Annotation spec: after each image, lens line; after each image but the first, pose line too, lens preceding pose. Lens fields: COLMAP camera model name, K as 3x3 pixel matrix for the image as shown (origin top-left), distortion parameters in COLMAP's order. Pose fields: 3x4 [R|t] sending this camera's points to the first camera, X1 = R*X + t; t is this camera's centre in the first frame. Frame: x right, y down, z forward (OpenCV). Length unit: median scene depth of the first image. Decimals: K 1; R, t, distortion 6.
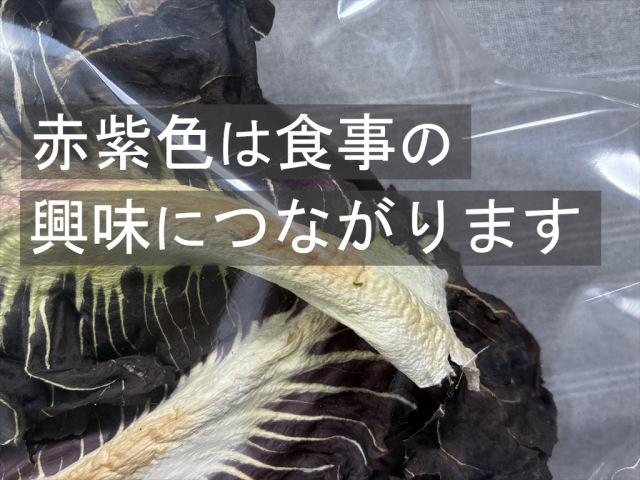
lens RADIAL K [[541.8, 0, 317.5], [0, 541.8, 254.1], [0, 0, 1]] dist [-0.003790, -0.003898]
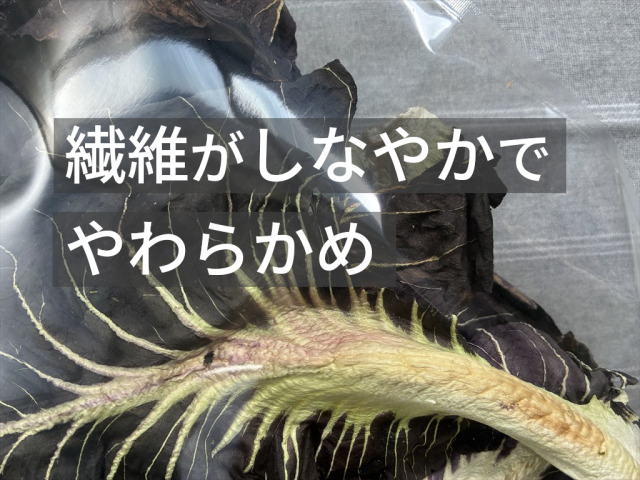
lens RADIAL K [[542.9, 0, 319.8], [0, 542.9, 253.8], [0, 0, 1]] dist [0.061830, -0.163766]
pose [[0.996178, 0.085427, 0.018228, -0.505527], [-0.084262, 0.994800, -0.057211, -0.218983], [-0.023020, 0.055456, 0.998196, -0.165770]]
